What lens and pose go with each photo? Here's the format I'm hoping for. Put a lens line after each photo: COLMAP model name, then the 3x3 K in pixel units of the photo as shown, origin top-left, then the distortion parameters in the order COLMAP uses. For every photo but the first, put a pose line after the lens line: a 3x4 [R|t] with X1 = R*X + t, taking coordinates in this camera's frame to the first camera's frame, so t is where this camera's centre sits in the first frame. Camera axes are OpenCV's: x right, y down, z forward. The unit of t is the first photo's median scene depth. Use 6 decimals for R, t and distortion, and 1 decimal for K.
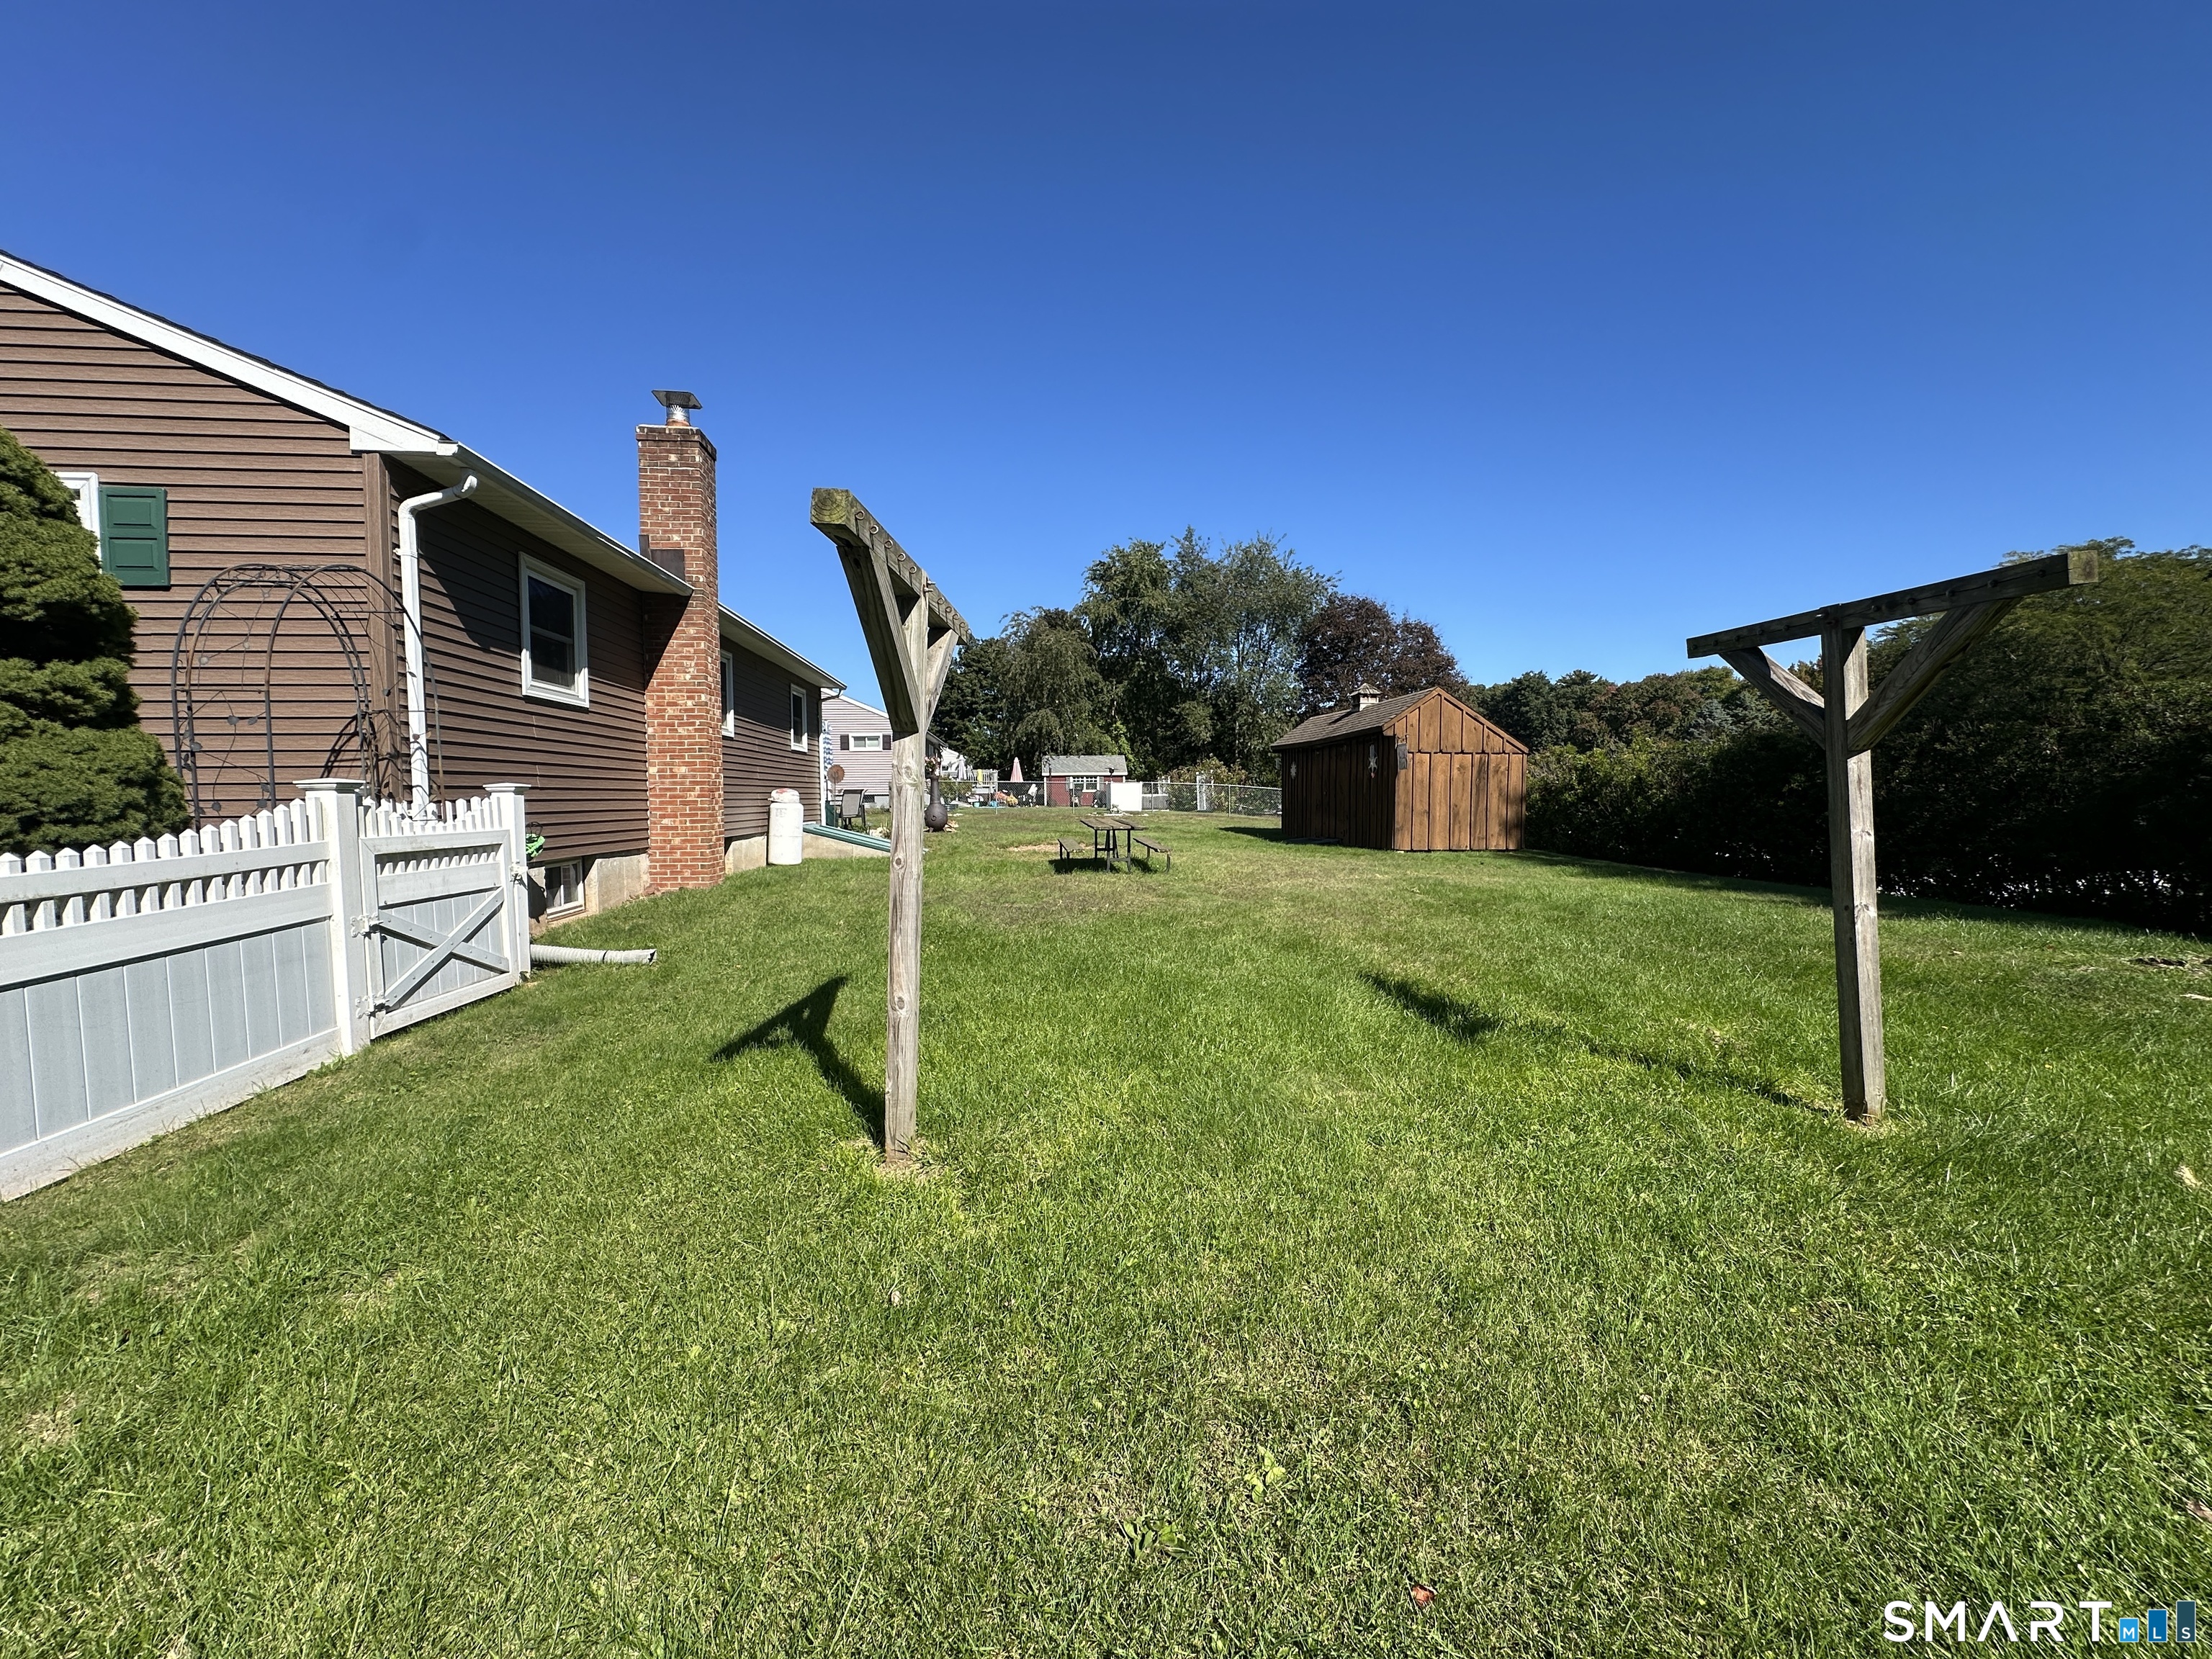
lens RADIAL K [[886.5, 0, 1110.0], [0, 886.5, 818.3], [0, 0, 1]] dist [0.003050, -0.000290]
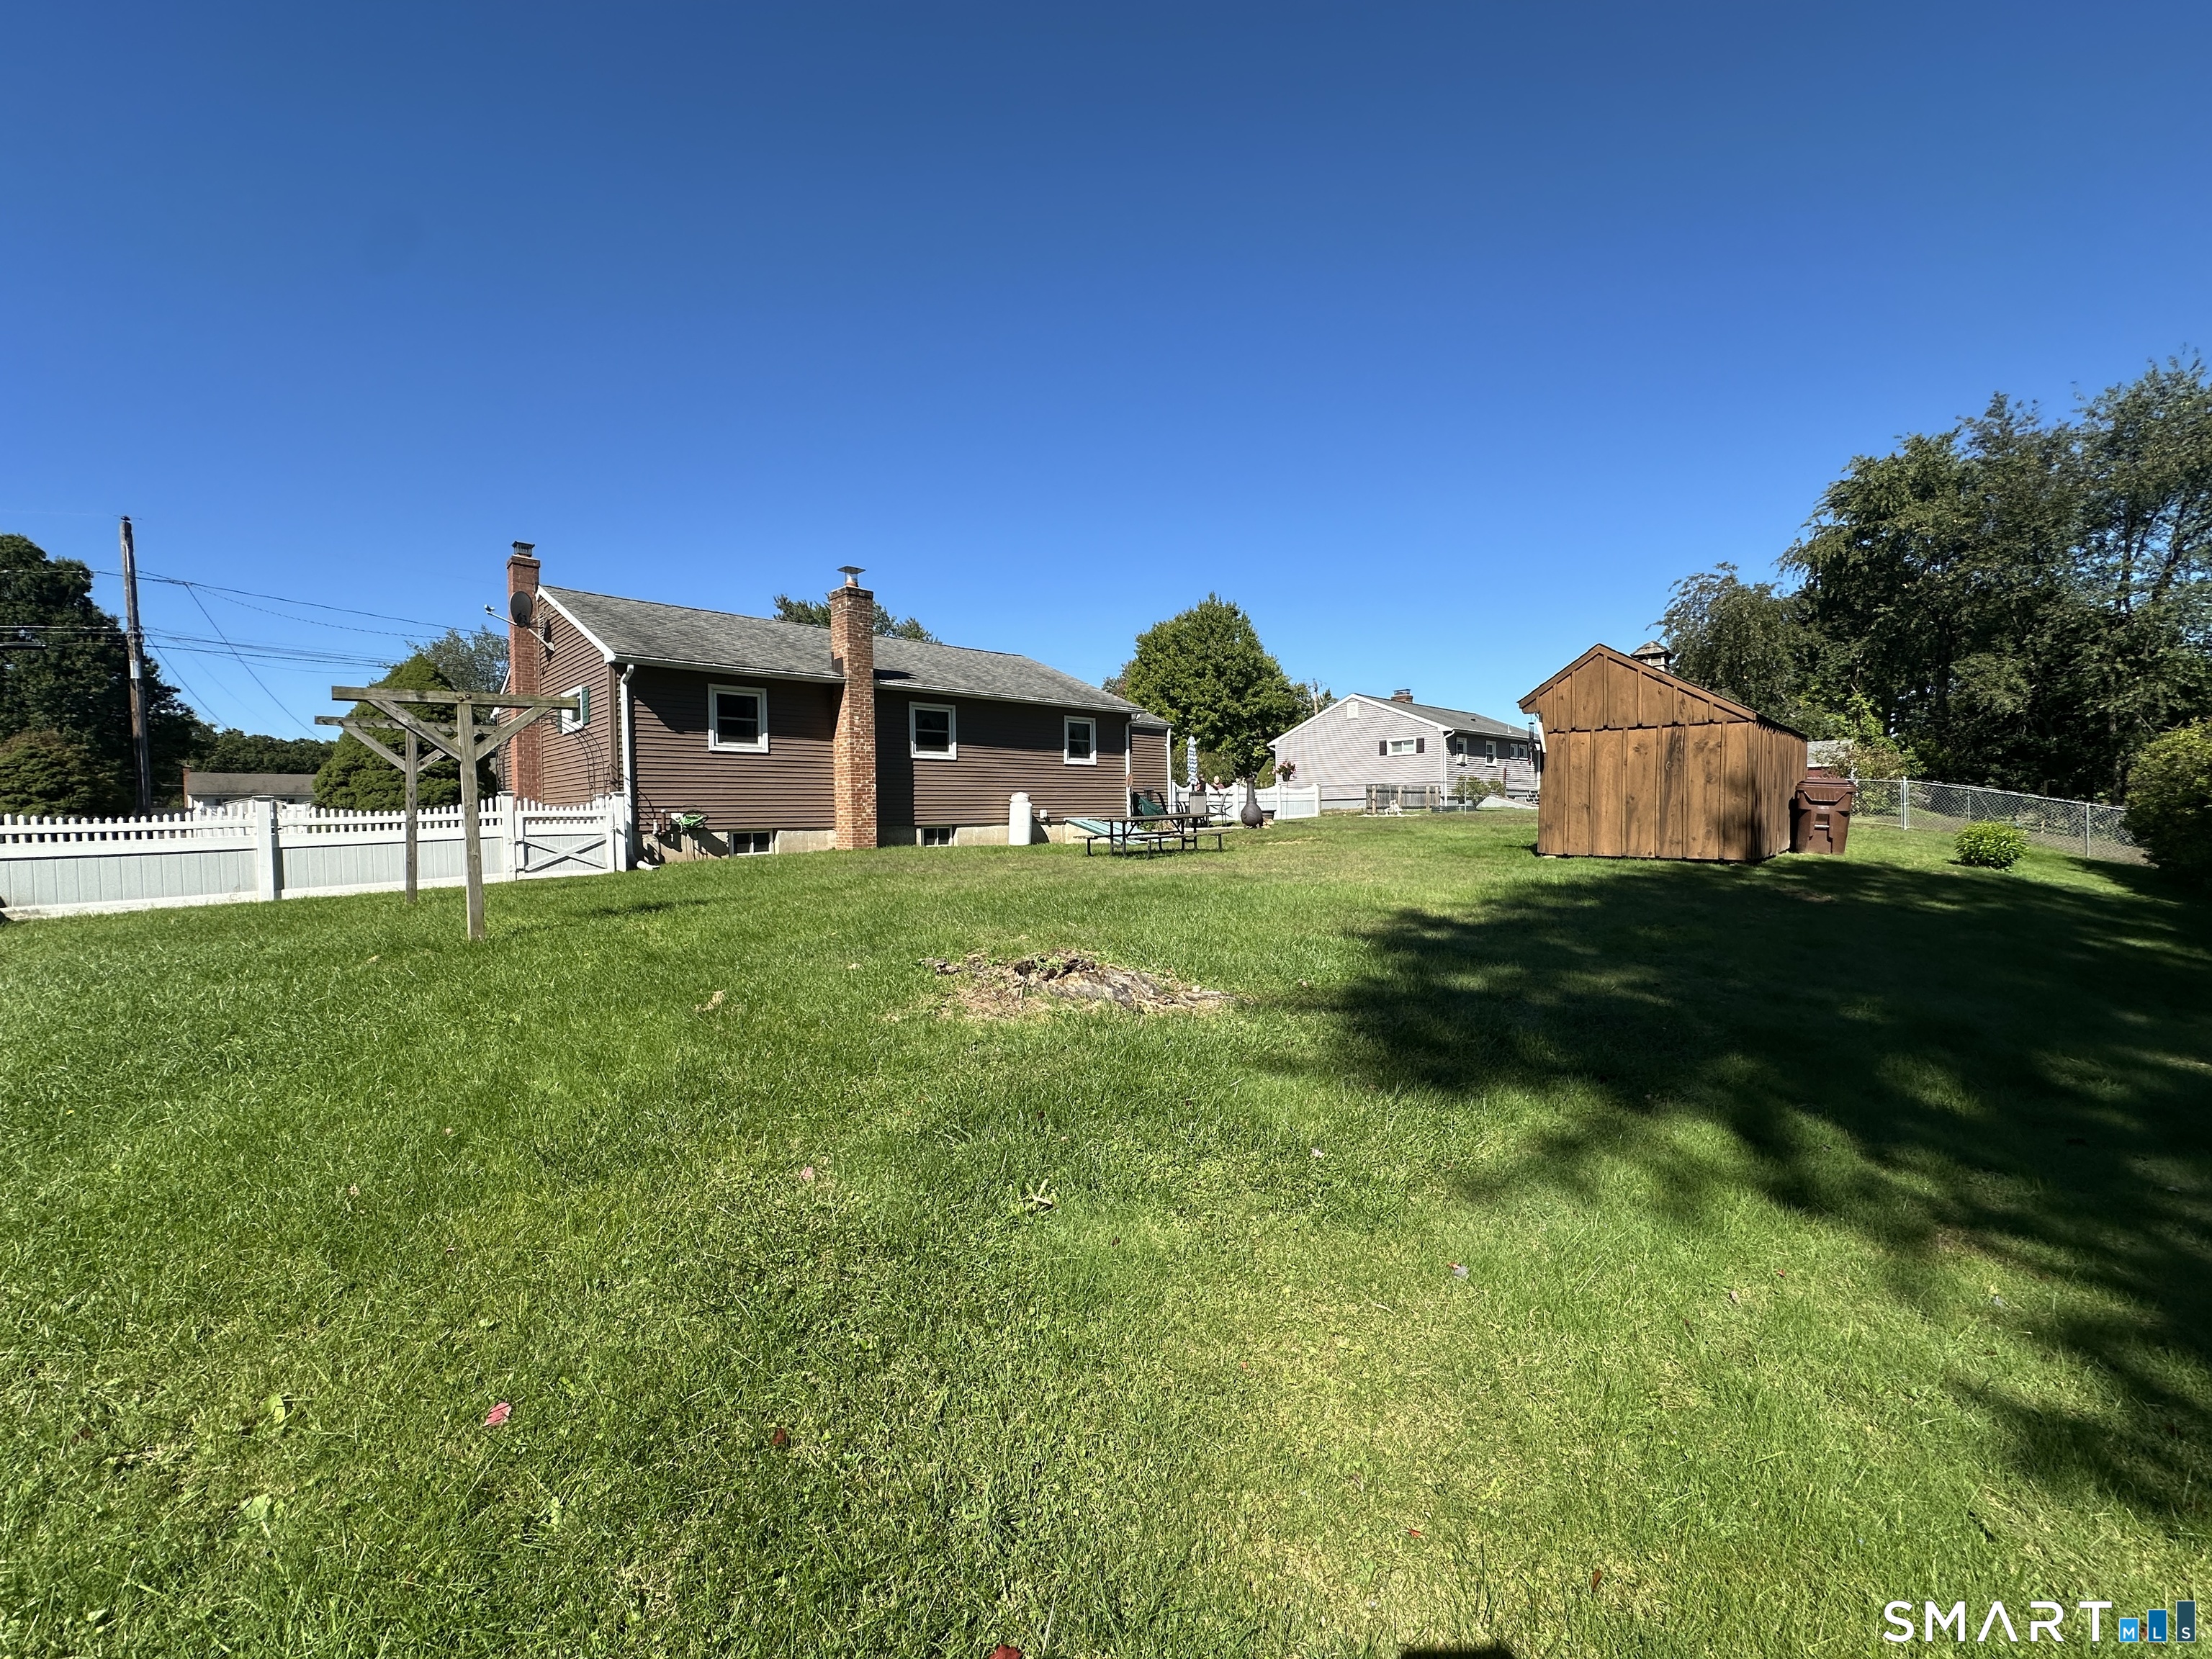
lens RADIAL K [[886.5, 0, 1098.7], [0, 886.5, 827.2], [0, 0, 1]] dist [0.003050, -0.000290]
pose [[0.636017, 0.009912, -0.771612, 0.685195], [-0.008130, 0.999948, 0.006144, 0.010548], [0.771633, 0.002365, 0.636064, 0.158948]]
